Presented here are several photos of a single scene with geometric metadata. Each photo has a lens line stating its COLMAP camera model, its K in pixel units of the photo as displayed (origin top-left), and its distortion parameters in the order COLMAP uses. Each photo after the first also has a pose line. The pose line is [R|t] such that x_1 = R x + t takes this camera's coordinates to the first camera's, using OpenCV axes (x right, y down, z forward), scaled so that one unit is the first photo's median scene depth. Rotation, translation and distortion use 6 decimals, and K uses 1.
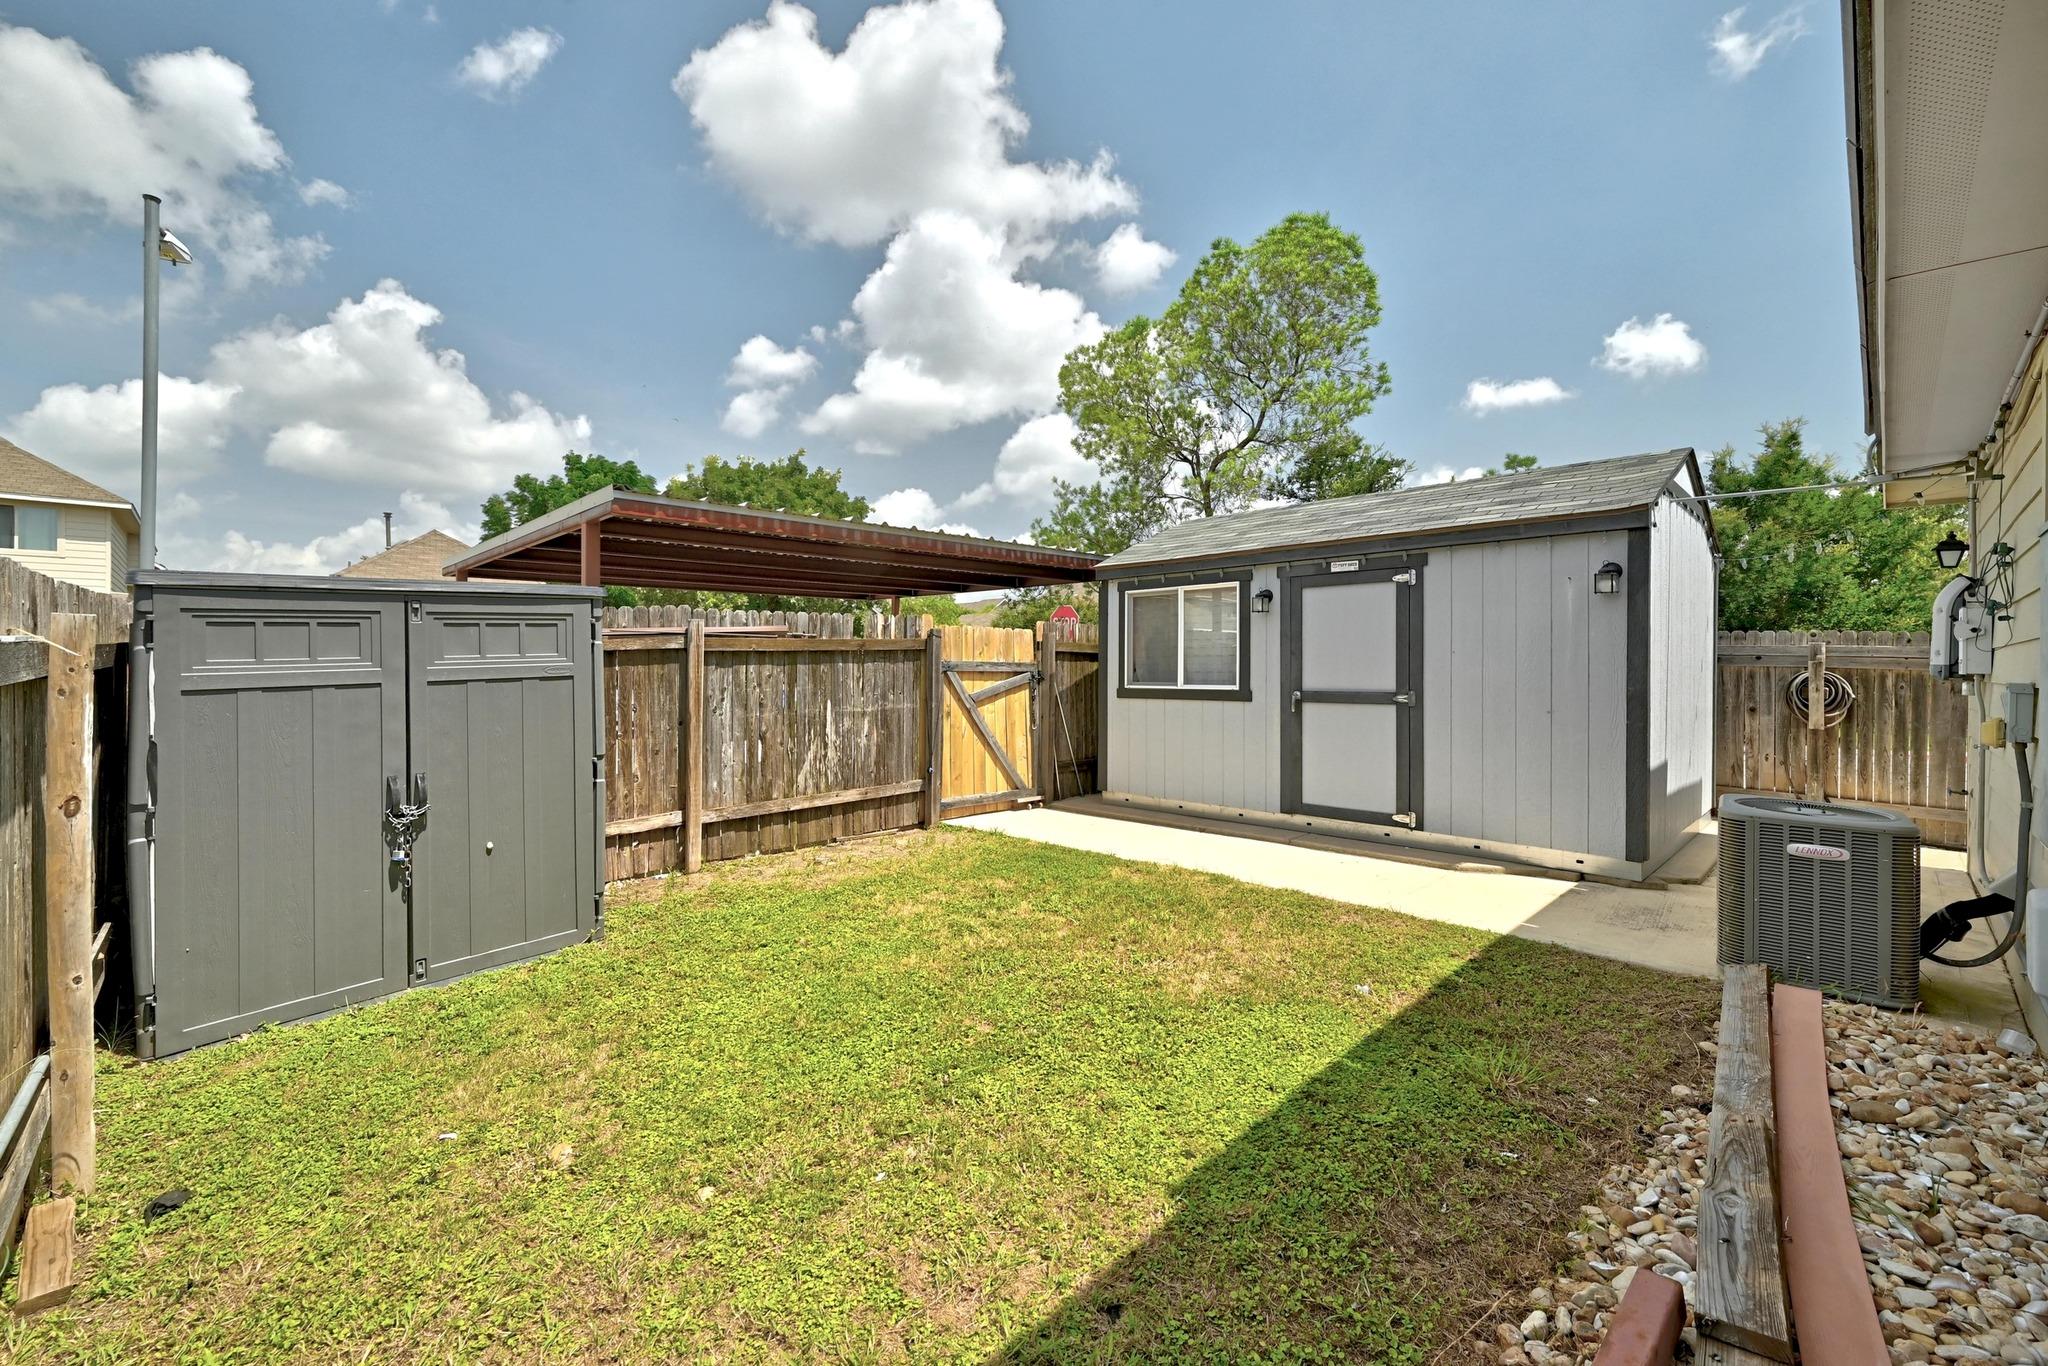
lens RADIAL K [[836.2, 0, 1015.3], [0, 836.2, 677.7], [0, 0, 1]] dist [0.020751, -0.000551]
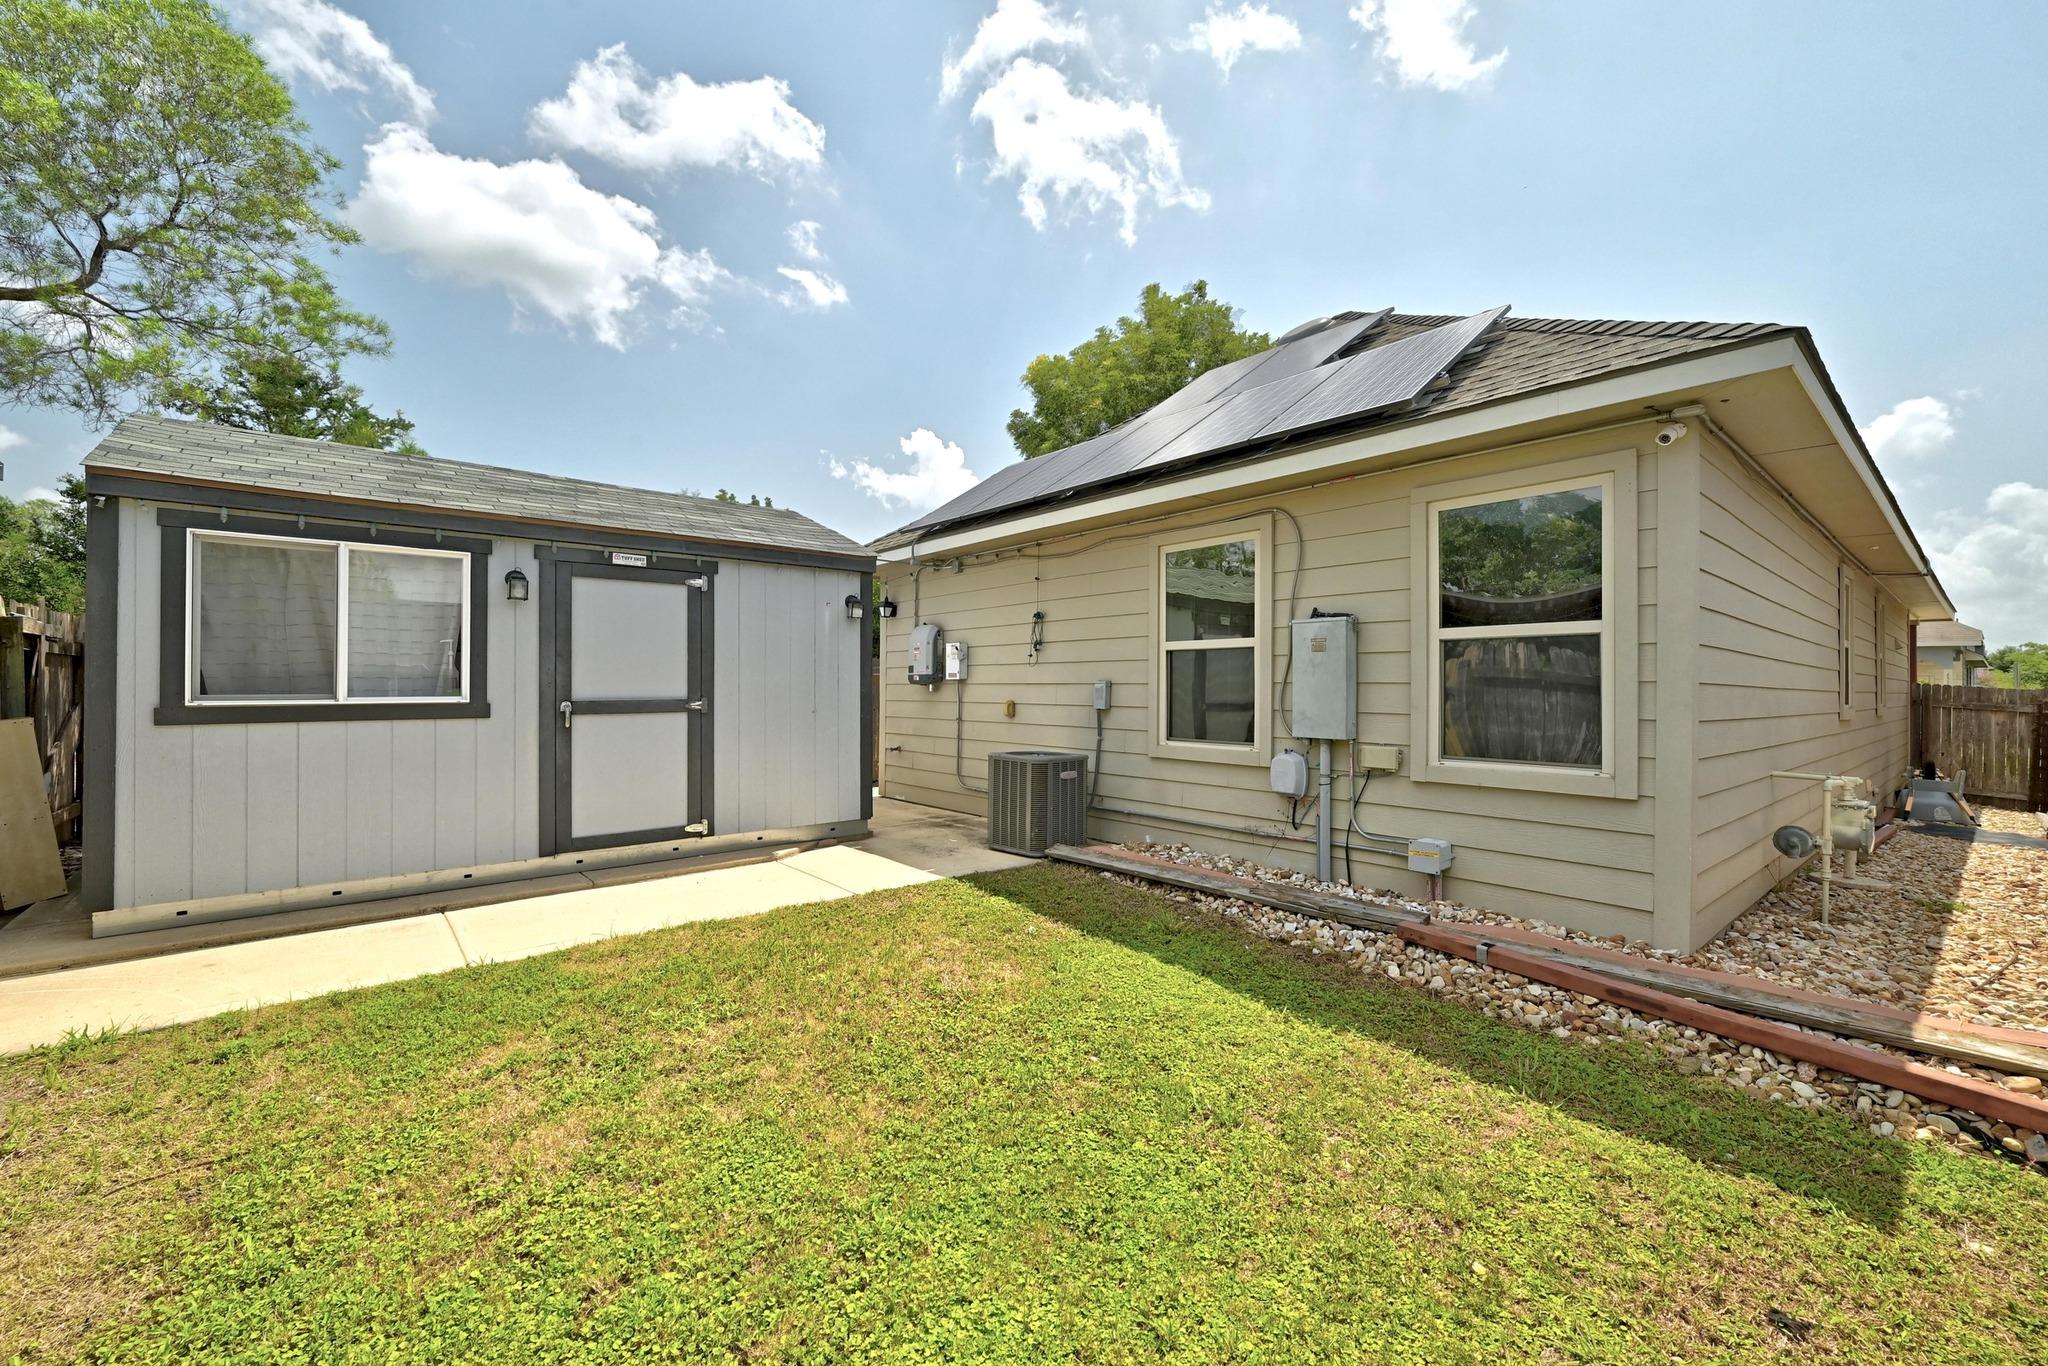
lens RADIAL K [[836.2, 0, 1016.8], [0, 836.2, 674.3], [0, 0, 1]] dist [0.020751, -0.000551]
pose [[0.092539, 0.014446, 0.995604, -0.442605], [0.012308, 0.999802, -0.015651, 0.007940], [-0.995633, 0.013702, 0.092343, 0.491095]]
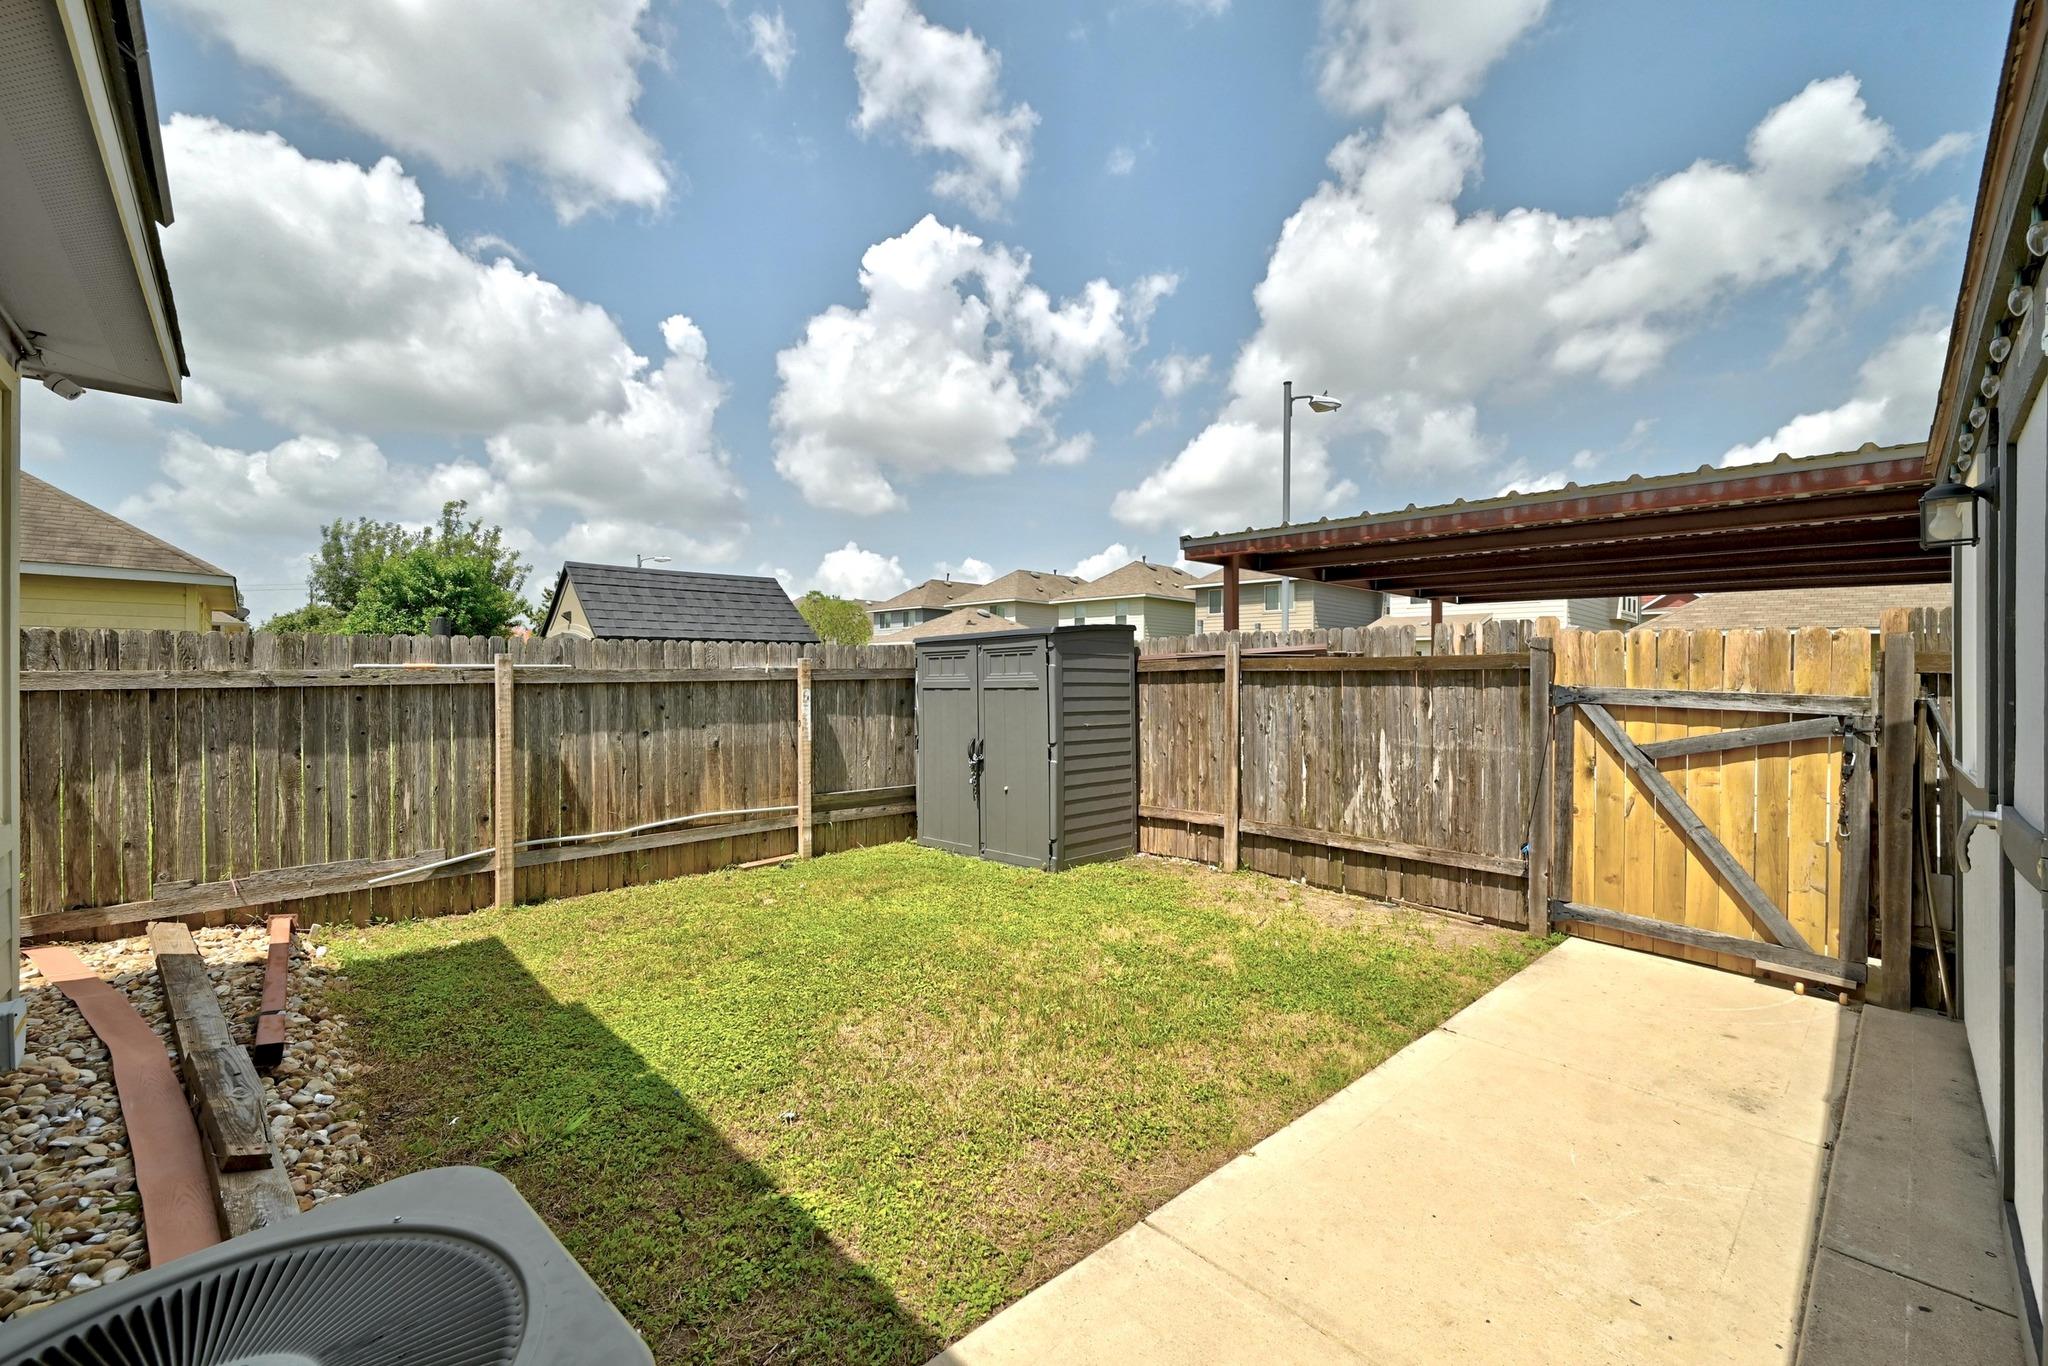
lens RADIAL K [[836.2, 0, 1022.7], [0, 836.2, 678.0], [0, 0, 1]] dist [0.020751, -0.000551]
pose [[-0.015906, 0.008696, -0.999836, 0.625150], [-0.032648, 0.999424, 0.009212, -0.020799], [0.999340, 0.032789, -0.015613, 0.648510]]
